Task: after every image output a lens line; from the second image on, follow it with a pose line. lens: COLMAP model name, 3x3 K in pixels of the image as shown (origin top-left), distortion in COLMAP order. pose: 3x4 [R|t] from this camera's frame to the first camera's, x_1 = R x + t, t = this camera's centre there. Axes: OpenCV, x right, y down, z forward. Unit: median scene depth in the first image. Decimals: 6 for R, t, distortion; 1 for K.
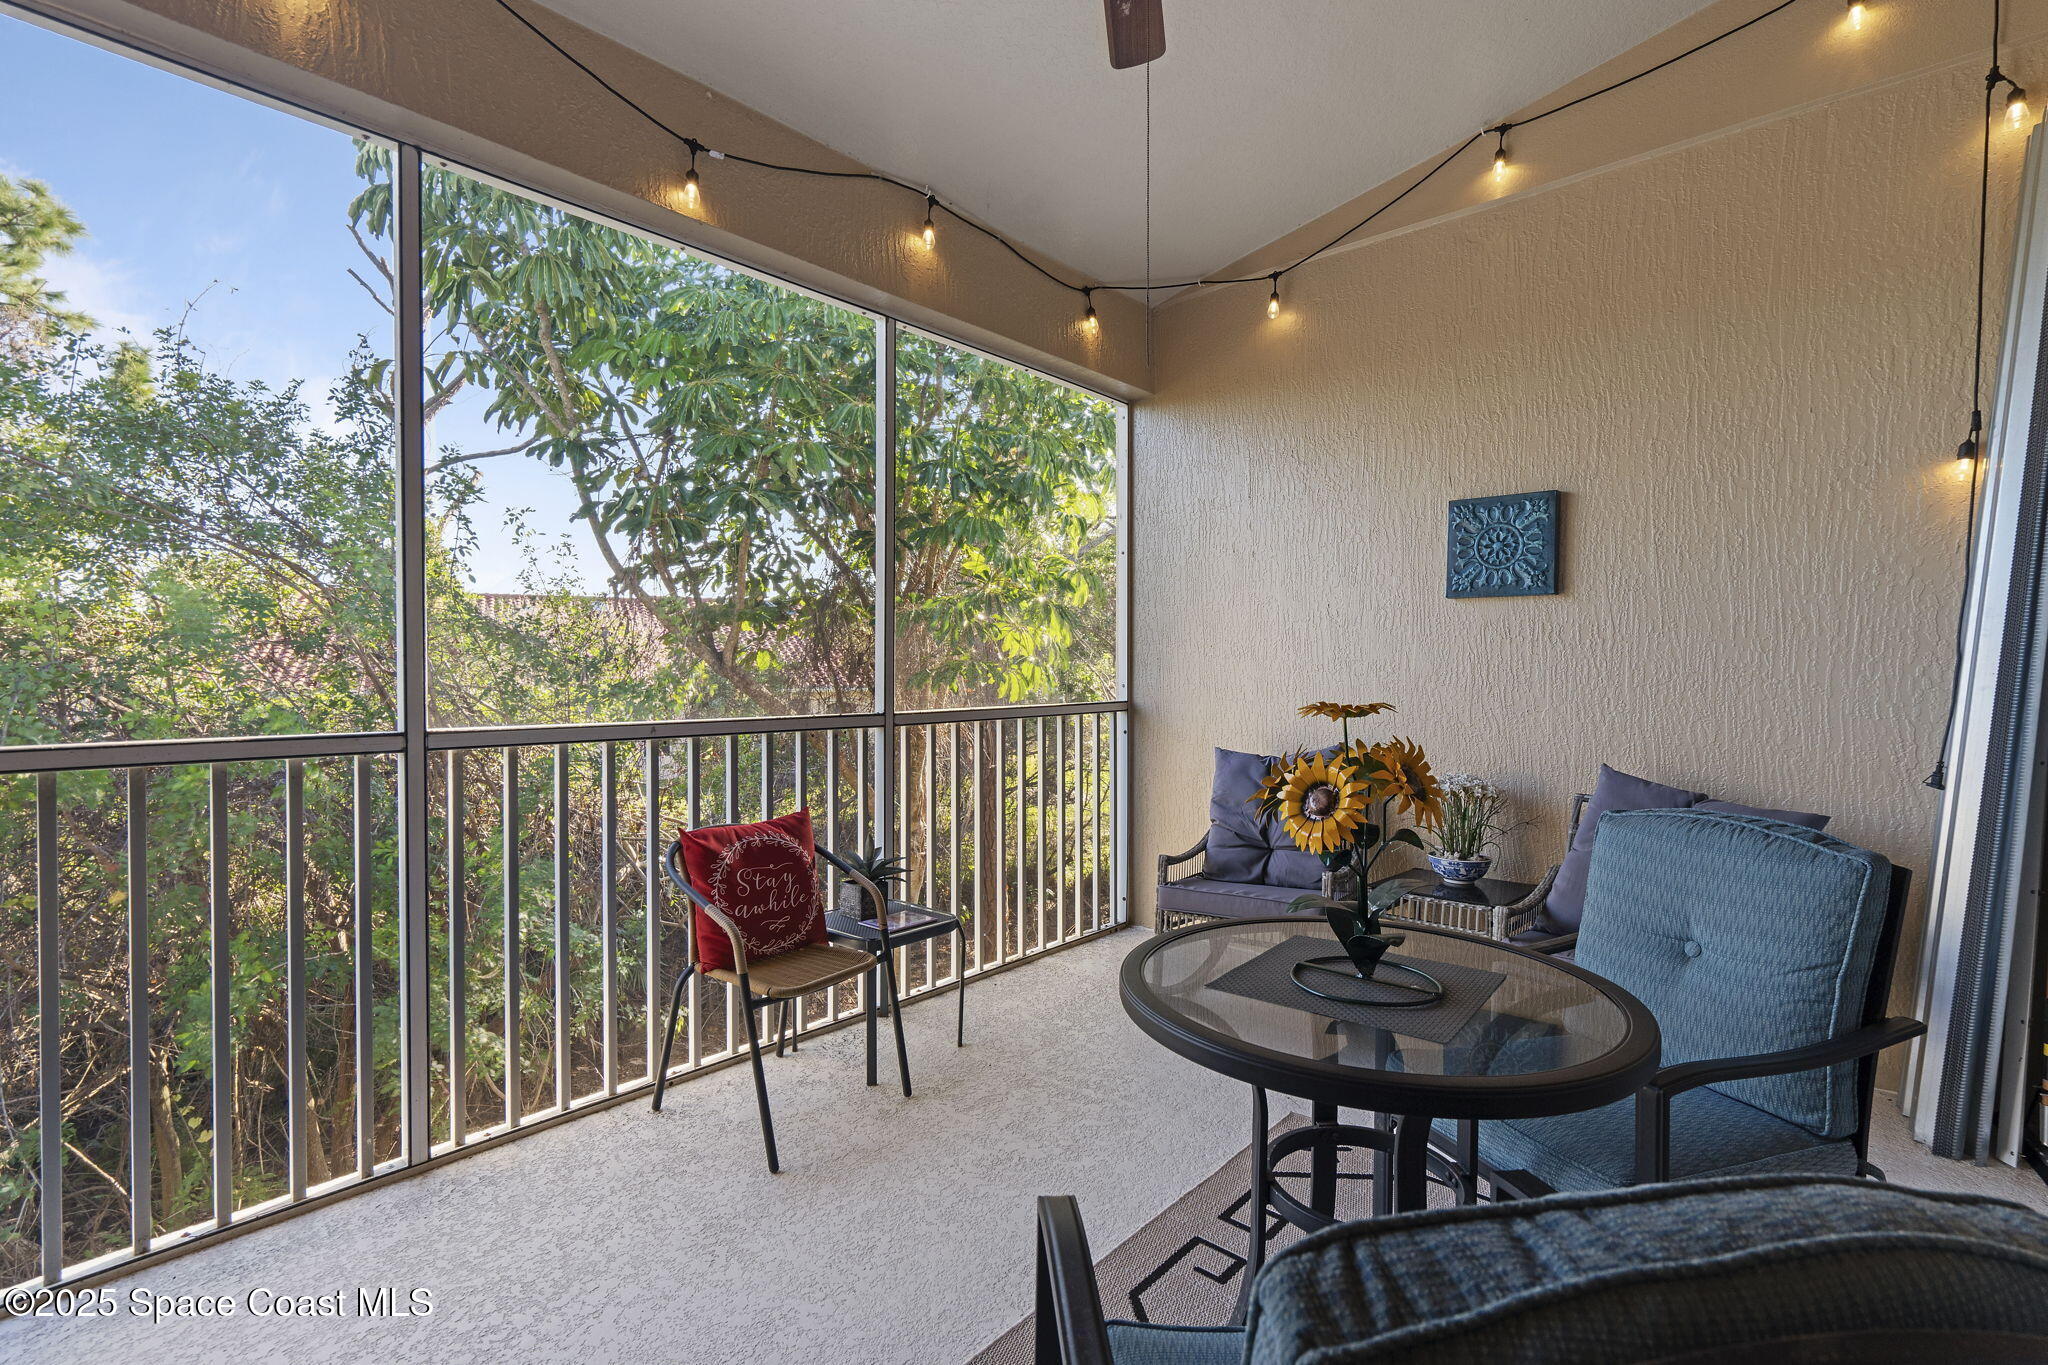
lens RADIAL K [[926.8, 0, 1028.3], [0, 926.8, 677.7], [0, 0, 1]] dist [-0.005368, 0.002158]
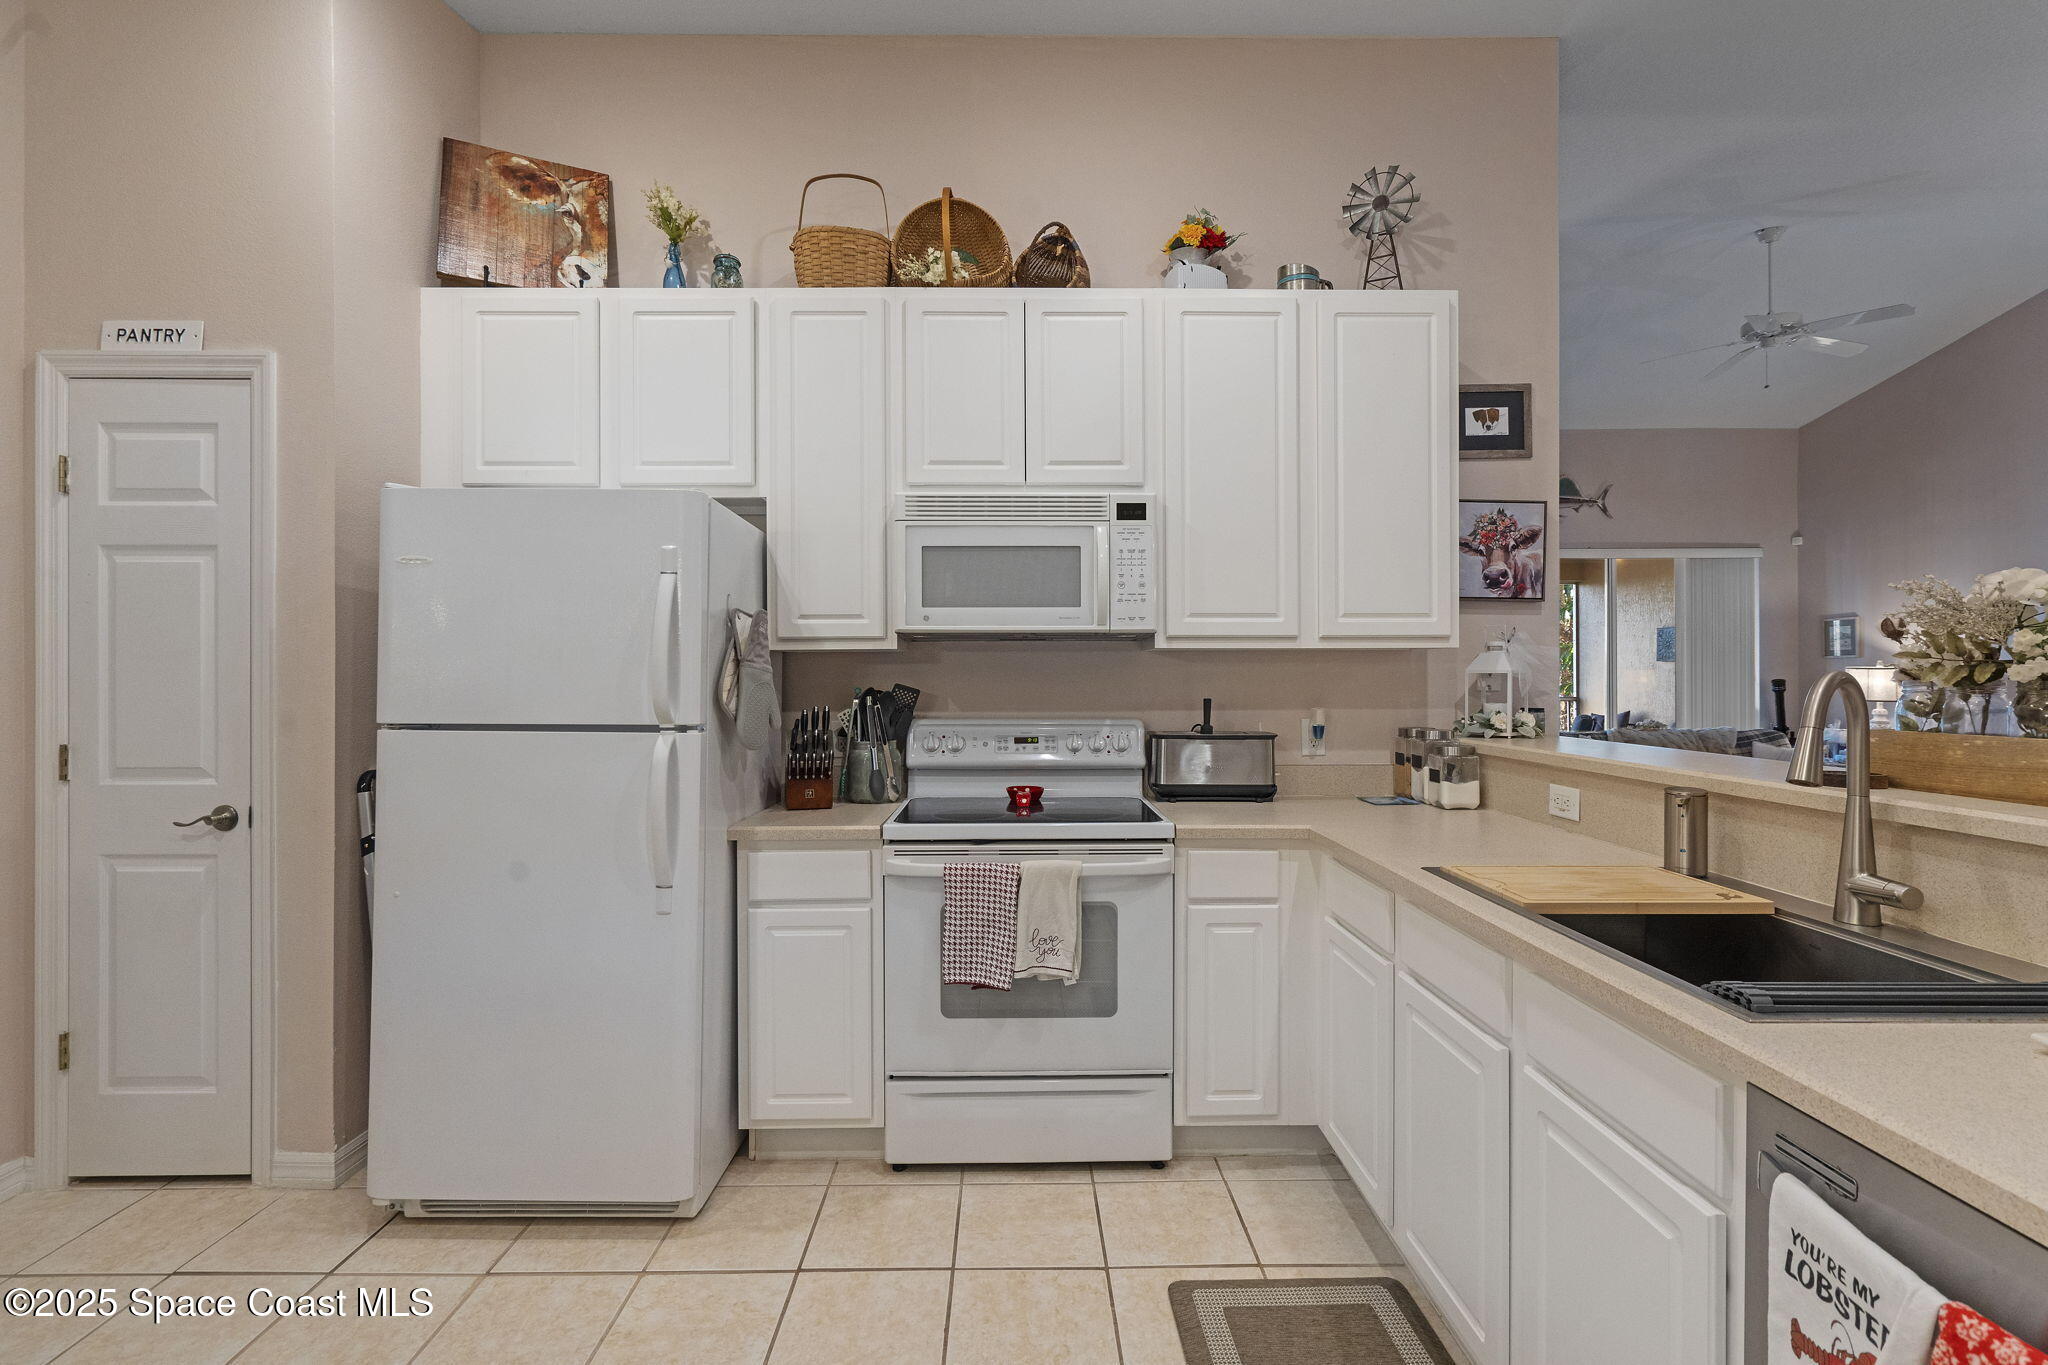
lens RADIAL K [[926.8, 0, 1028.3], [0, 926.8, 677.7], [0, 0, 1]] dist [-0.005368, 0.002158]
pose [[0.678299, -0.004177, -0.734774, 0.591425], [-0.006823, 0.999905, -0.011982, 0.006206], [0.734754, 0.013141, 0.678206, -1.154699]]
